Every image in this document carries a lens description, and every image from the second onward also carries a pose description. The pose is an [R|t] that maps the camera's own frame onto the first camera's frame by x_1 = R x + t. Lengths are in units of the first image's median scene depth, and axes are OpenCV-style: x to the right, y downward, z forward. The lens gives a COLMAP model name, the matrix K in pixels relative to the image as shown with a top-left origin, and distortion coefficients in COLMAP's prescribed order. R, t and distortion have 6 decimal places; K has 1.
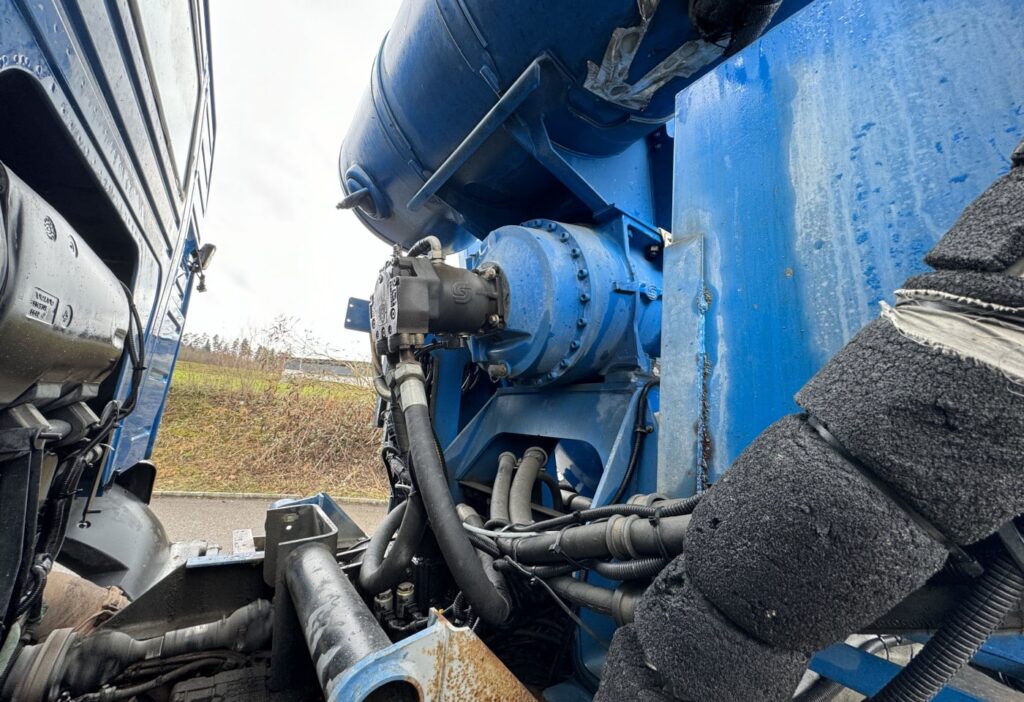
lens RADIAL K [[400.3, 0, 511.7], [0, 400.3, 320.1], [0, 0, 1]] dist [-0.000558, -0.000009]
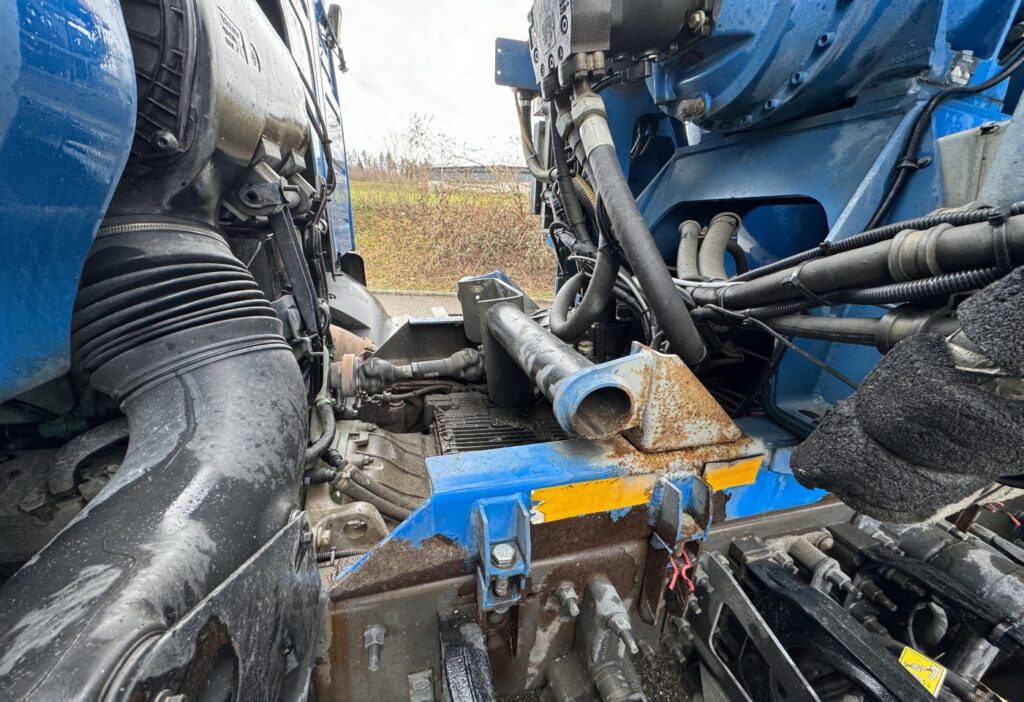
lens RADIAL K [[412.4, 0, 512.0], [0, 412.4, 351.0], [0, 0, 1]] dist [-0.000306, -0.000018]
pose [[0.942586, 0.047967, -0.330501, -0.080731], [0.130945, 0.857304, 0.497879, 0.091346], [0.307222, -0.512571, 0.801801, 0.013882]]
